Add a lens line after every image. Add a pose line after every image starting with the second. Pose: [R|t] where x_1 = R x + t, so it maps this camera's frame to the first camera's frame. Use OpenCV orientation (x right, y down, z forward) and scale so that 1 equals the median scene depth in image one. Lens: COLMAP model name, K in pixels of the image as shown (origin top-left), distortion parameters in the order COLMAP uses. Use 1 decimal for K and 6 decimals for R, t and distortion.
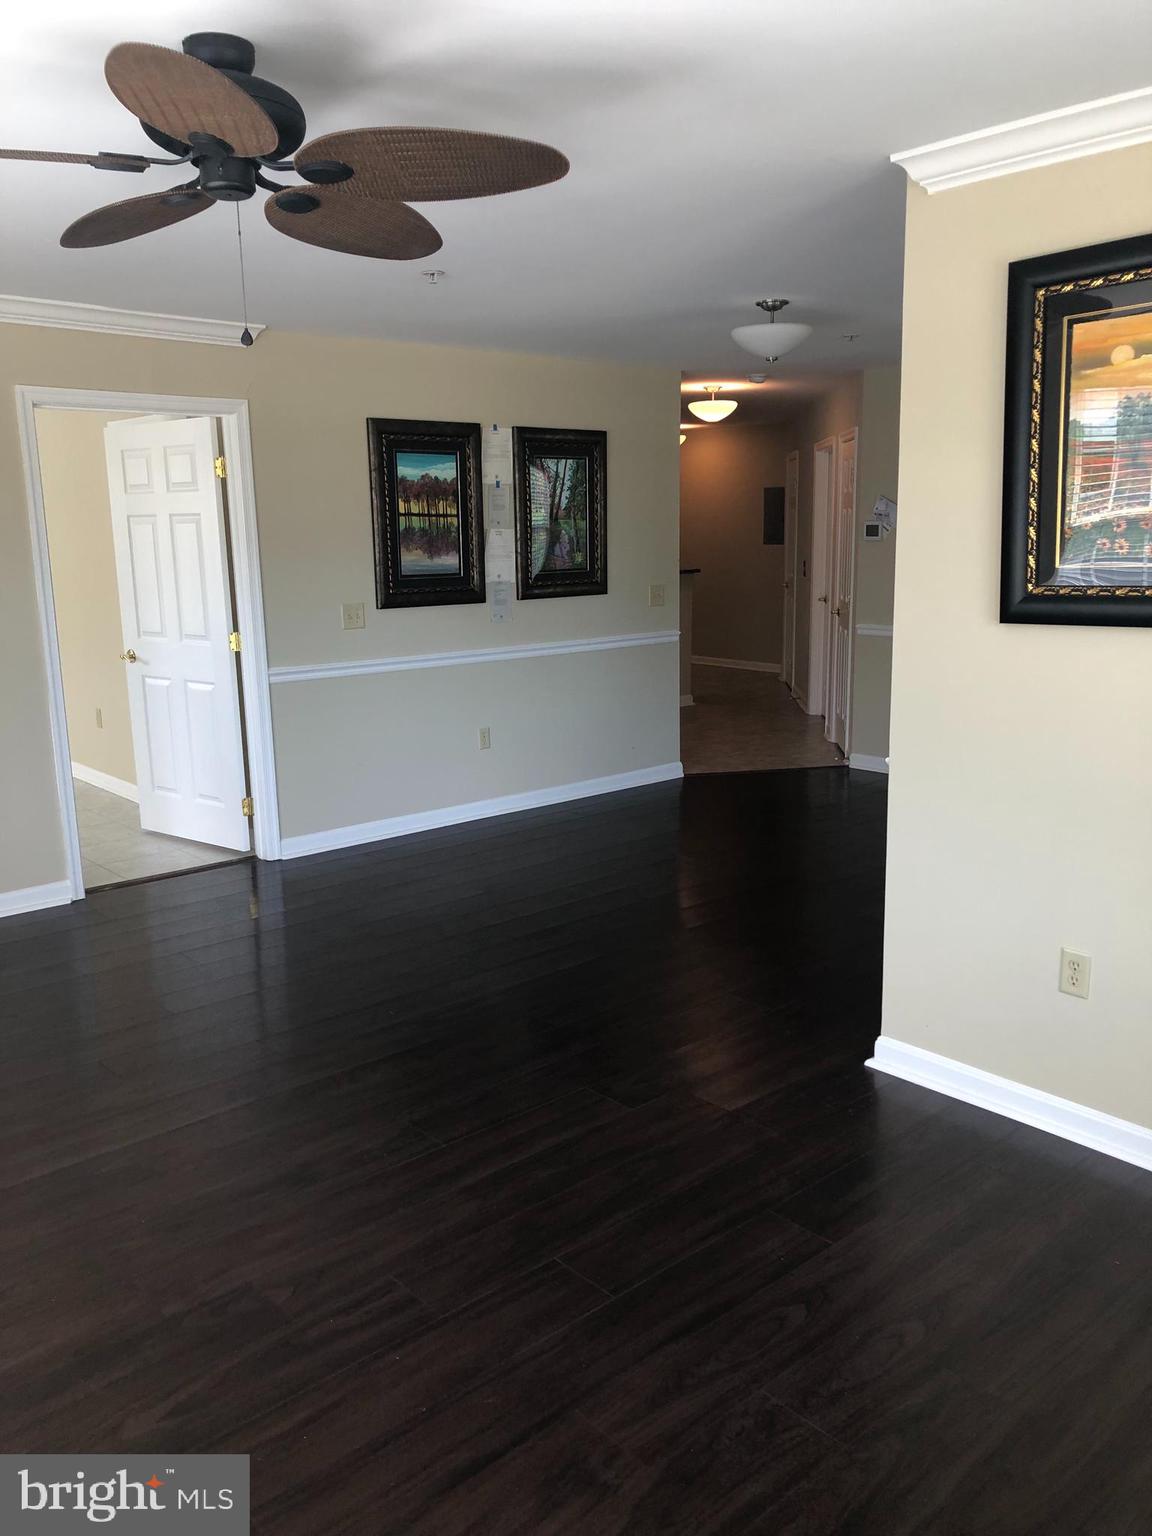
lens RADIAL K [[1242.5, 0, 575.5], [0, 1242.5, 763.8], [0, 0, 1]] dist [0.029407, -0.035651]
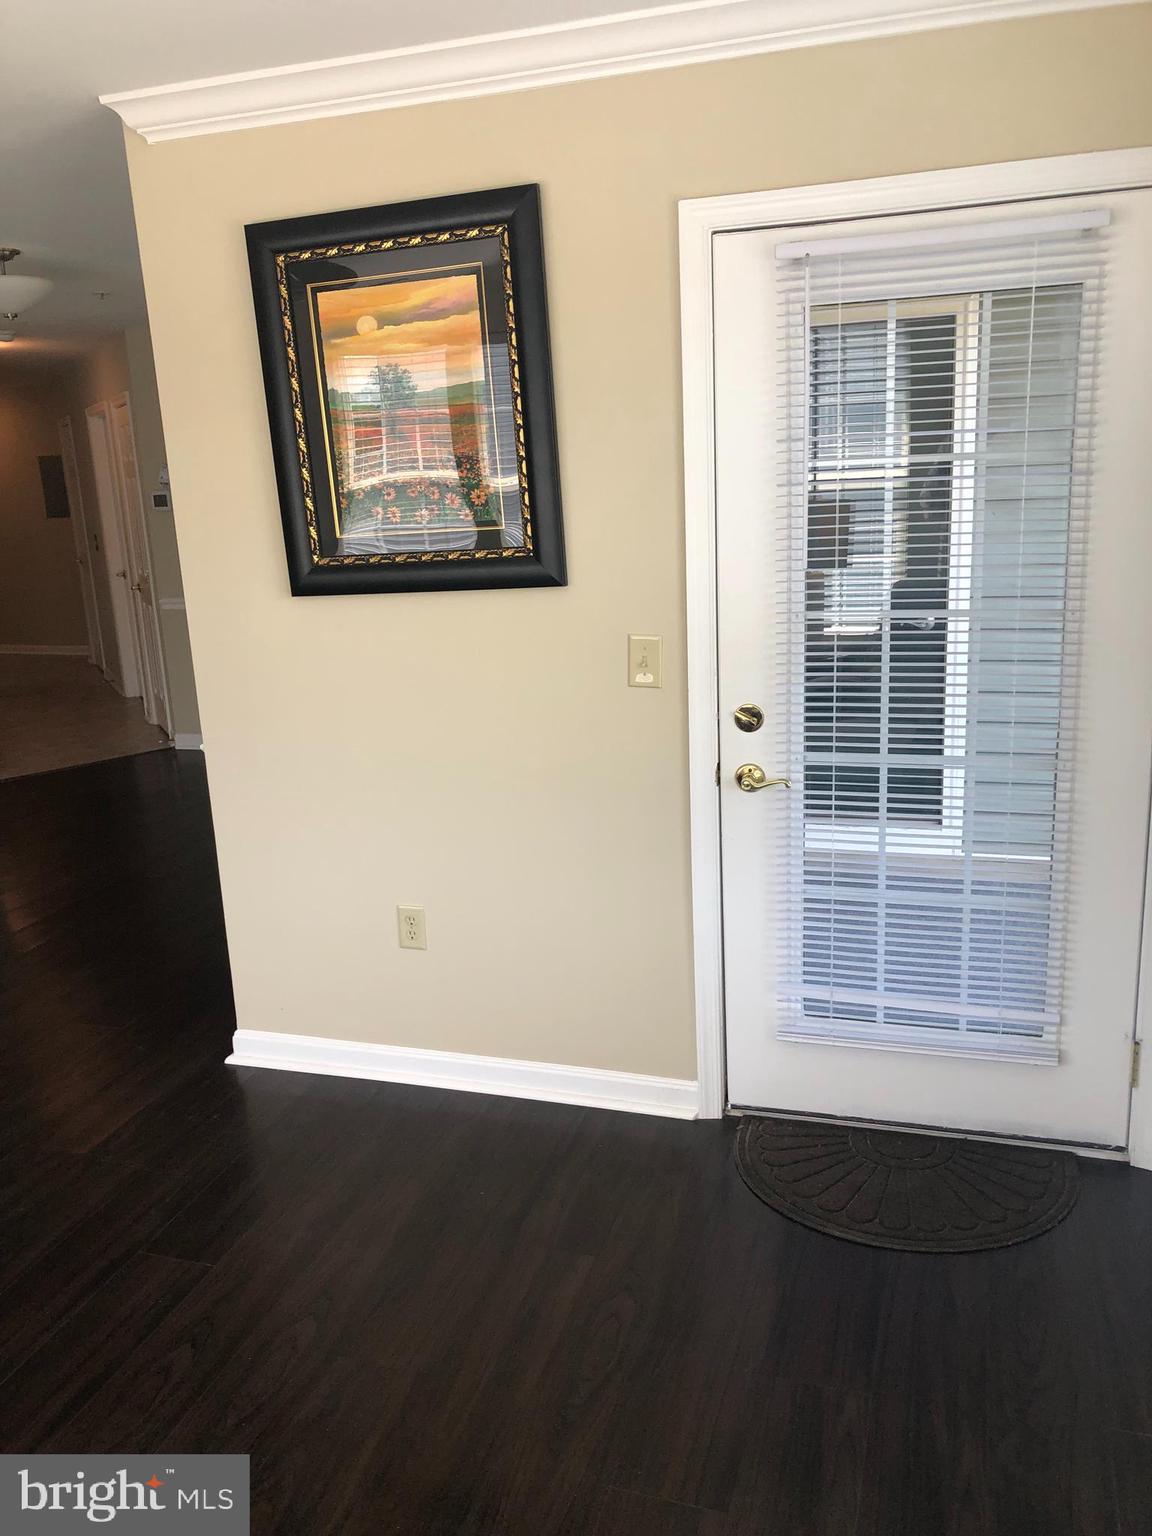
lens RADIAL K [[1242.5, 0, 571.4], [0, 1242.5, 768.4], [0, 0, 1]] dist [0.029407, -0.035651]
pose [[0.860546, -0.146352, 0.487895, 0.025957], [0.130935, 0.989206, 0.065787, -0.012327], [-0.492257, 0.007269, 0.870420, 0.029539]]
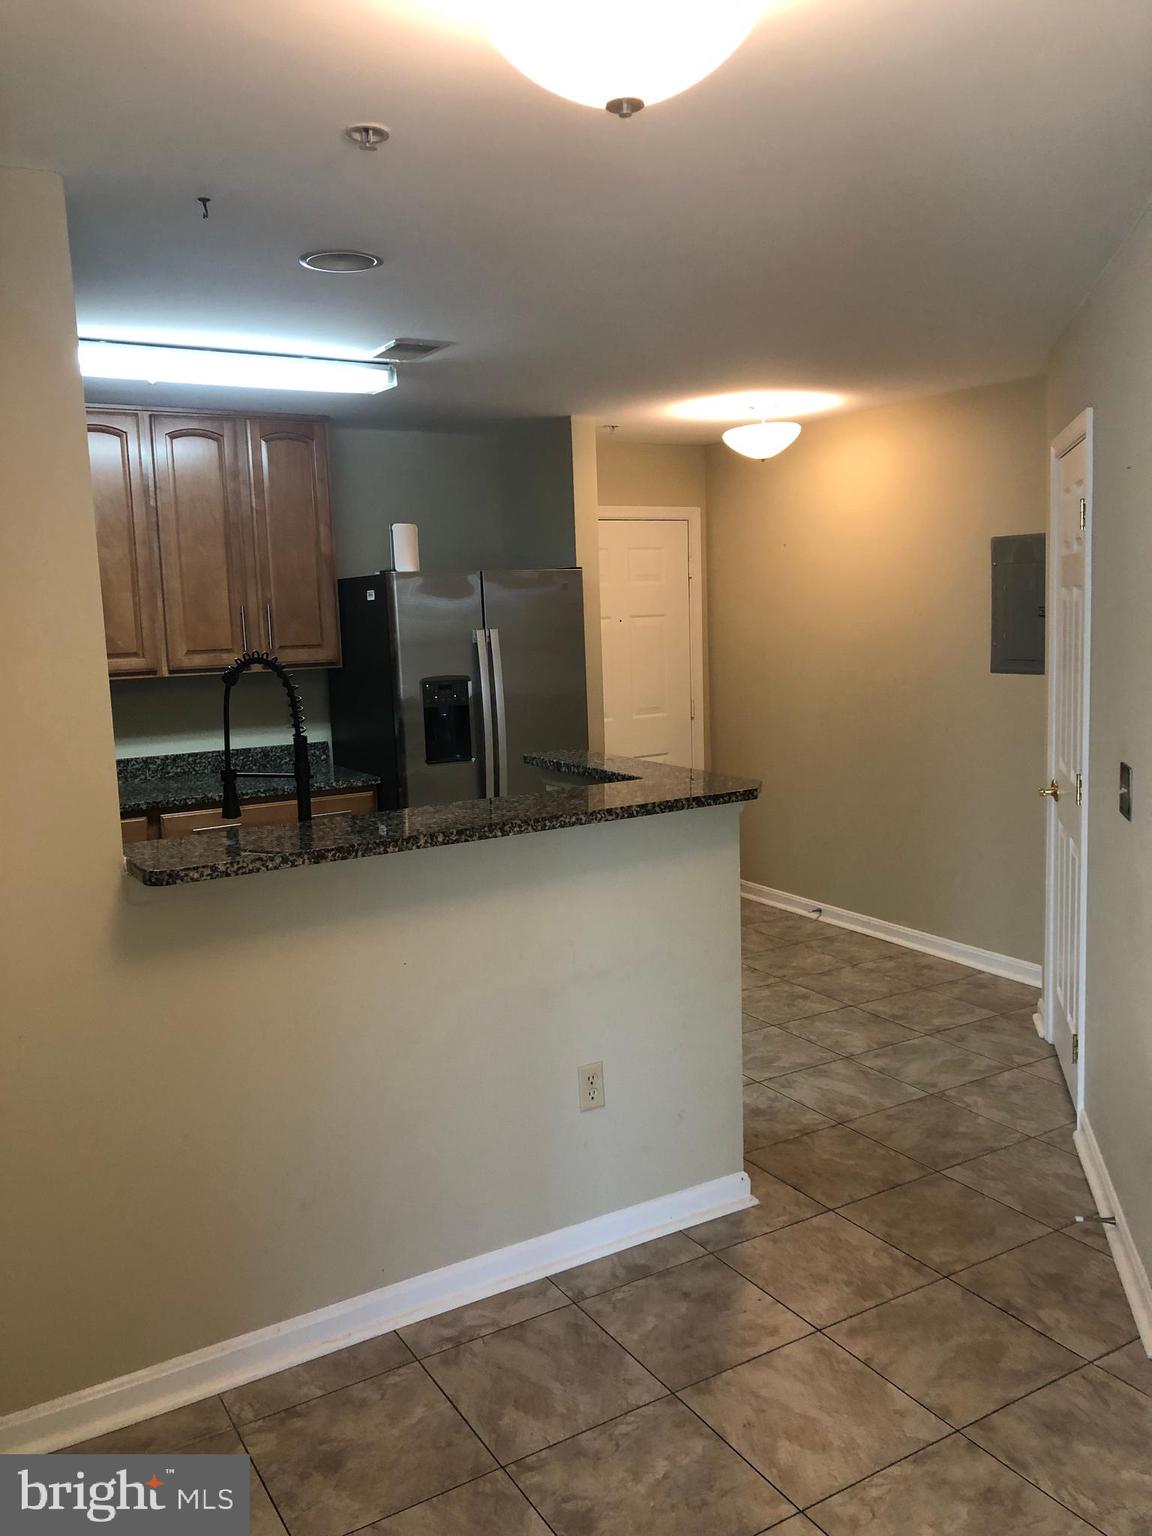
lens RADIAL K [[1242.5, 0, 575.0], [0, 1242.5, 765.4], [0, 0, 1]] dist [0.029407, -0.035651]
pose [[0.981561, 0.001469, -0.191144, 0.328657], [-0.013398, 0.998040, -0.061128, -0.414374], [0.190680, 0.062562, 0.979657, 1.987386]]
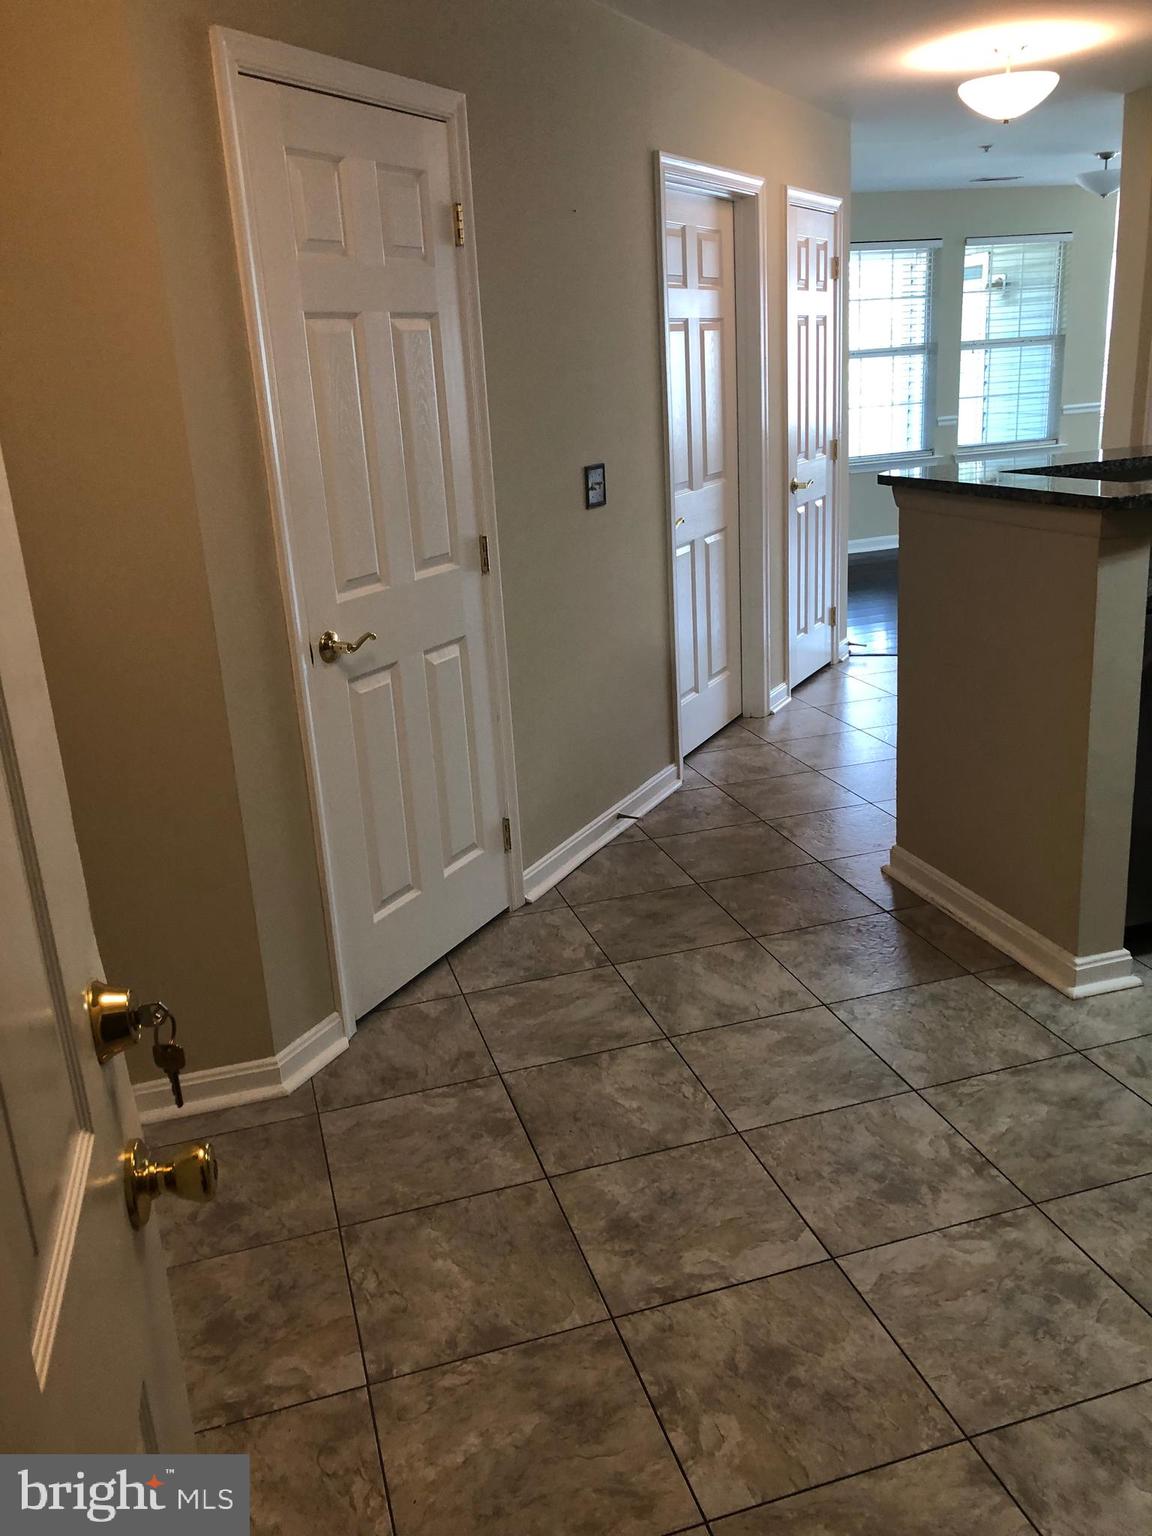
lens RADIAL K [[1242.5, 0, 580.3], [0, 1242.5, 771.5], [0, 0, 1]] dist [0.029407, -0.035651]
pose [[-0.906291, -0.069720, 0.416865, 0.085496], [0.148589, 0.870783, 0.468678, -0.739221], [-0.395675, 0.486700, -0.778822, 3.830857]]
